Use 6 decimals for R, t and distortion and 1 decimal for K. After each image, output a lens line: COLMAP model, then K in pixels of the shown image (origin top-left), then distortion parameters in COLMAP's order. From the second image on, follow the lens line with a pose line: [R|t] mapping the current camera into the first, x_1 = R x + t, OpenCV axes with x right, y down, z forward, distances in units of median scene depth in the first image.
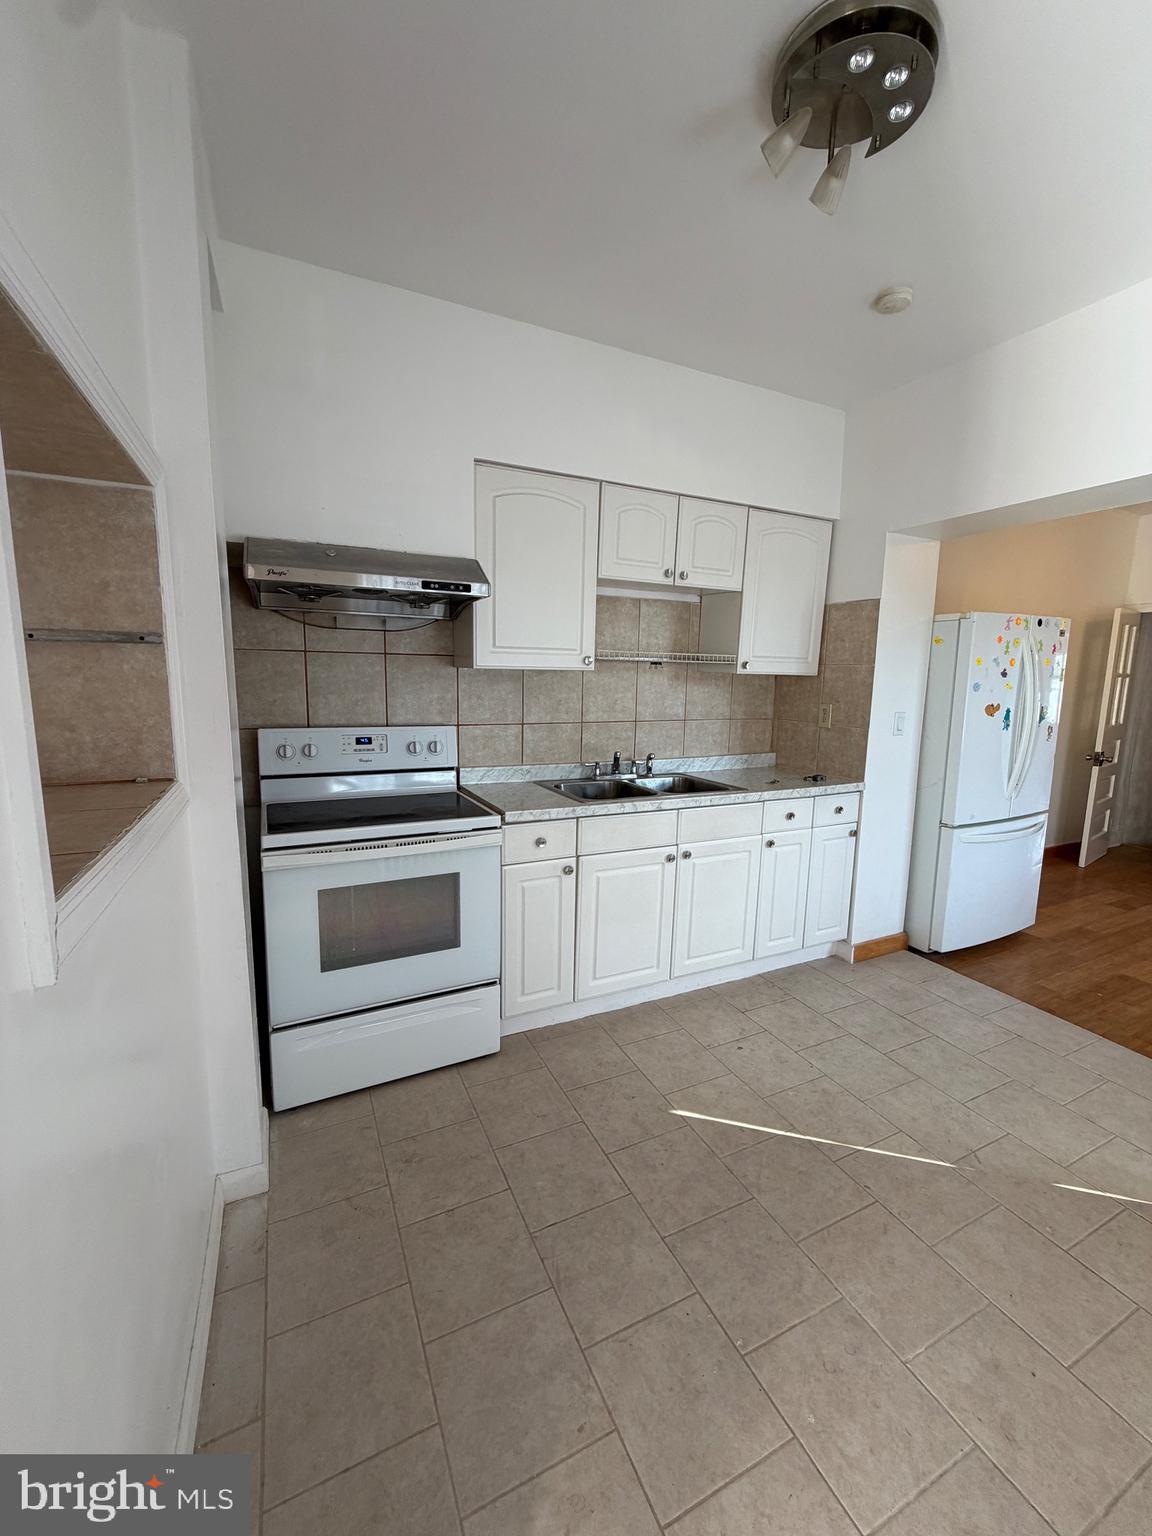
lens RADIAL K [[610.4, 0, 576.1], [0, 610.4, 763.6], [0, 0, 1]] dist [-0.000914, 0.000303]
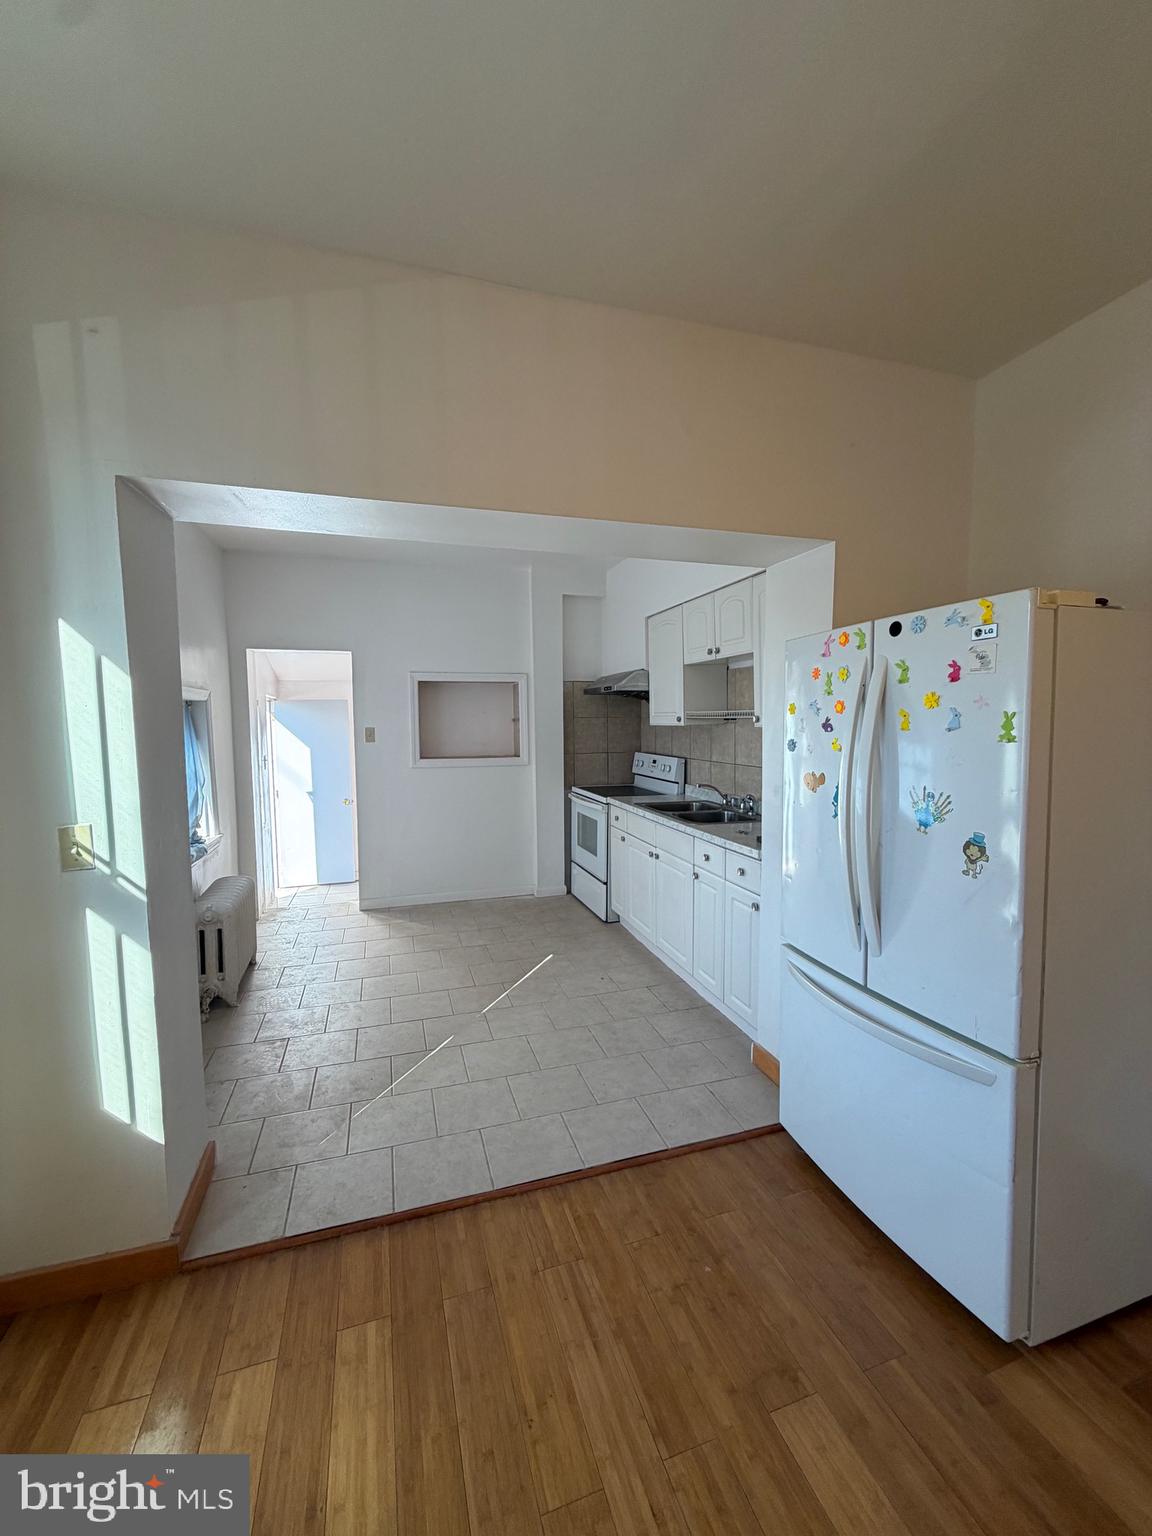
lens RADIAL K [[610.4, 0, 577.8], [0, 610.4, 765.0], [0, 0, 1]] dist [-0.000914, 0.000303]
pose [[-0.140127, 0.057677, -0.988452, 1.463003], [-0.142594, 0.986720, 0.077791, -0.129429], [0.979812, 0.151848, -0.130041, 0.902618]]
